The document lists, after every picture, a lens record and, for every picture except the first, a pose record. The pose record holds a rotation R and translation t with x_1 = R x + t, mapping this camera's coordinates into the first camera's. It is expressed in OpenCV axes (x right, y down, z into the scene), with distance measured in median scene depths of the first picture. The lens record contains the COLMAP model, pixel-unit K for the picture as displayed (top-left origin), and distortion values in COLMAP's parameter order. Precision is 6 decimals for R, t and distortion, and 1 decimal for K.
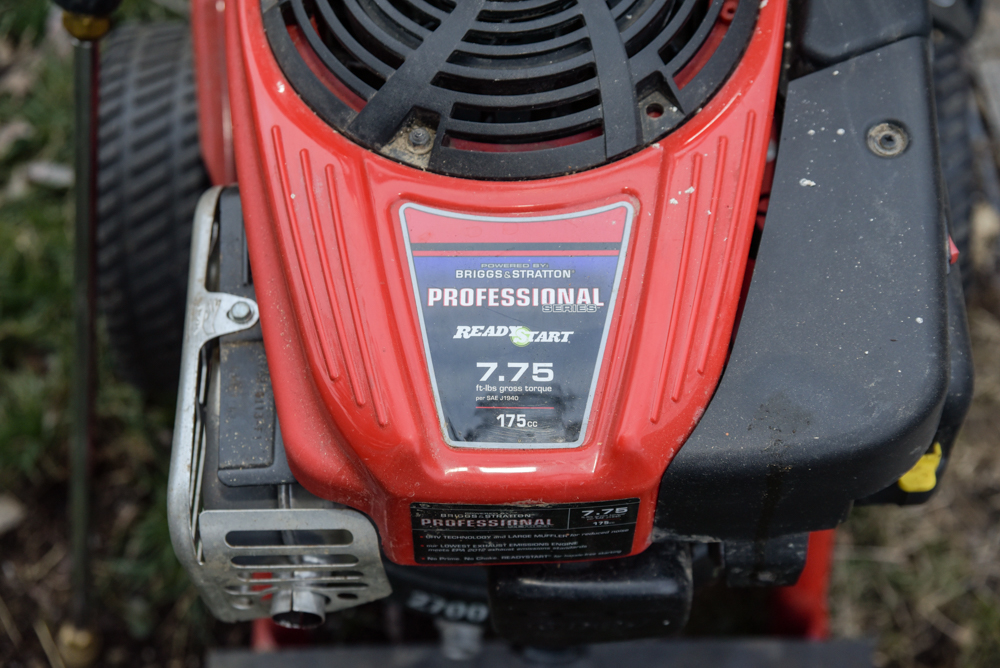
lens RADIAL K [[1712.8, 0, 500.0], [0, 1712.8, 334.0], [0, 0, 1]] dist [0.131257, 0.121568]
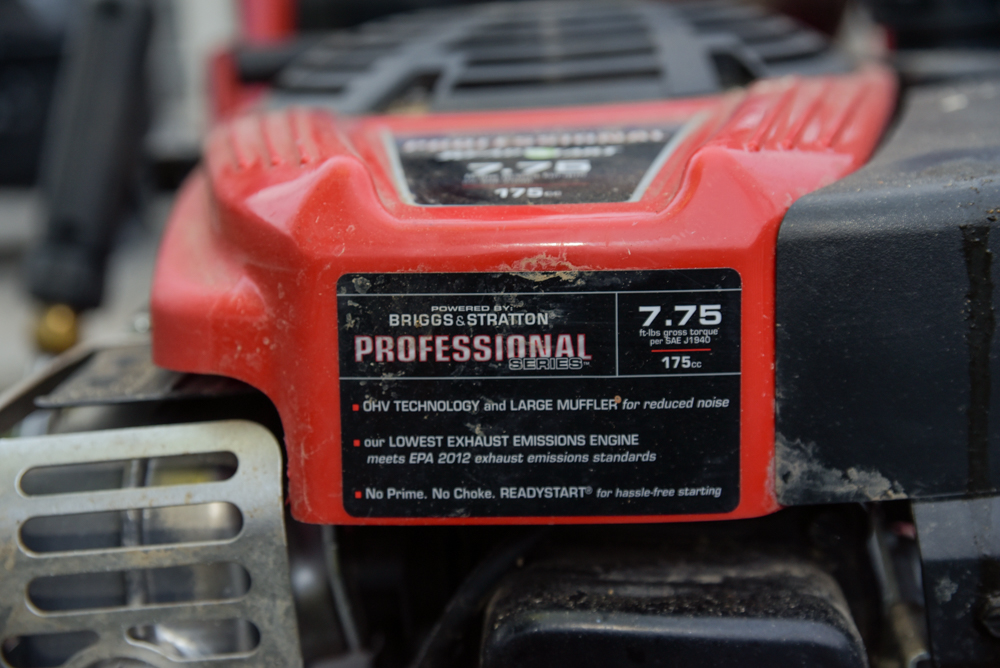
lens RADIAL K [[1592.9, 0, 500.0], [0, 1592.9, 334.0], [0, 0, 1]] dist [0.031762, -0.027102]
pose [[0.997082, -0.011785, -0.075425, 0.039015], [-0.050127, 0.644111, -0.763288, 0.477805], [0.057577, 0.764842, 0.641640, 0.628131]]
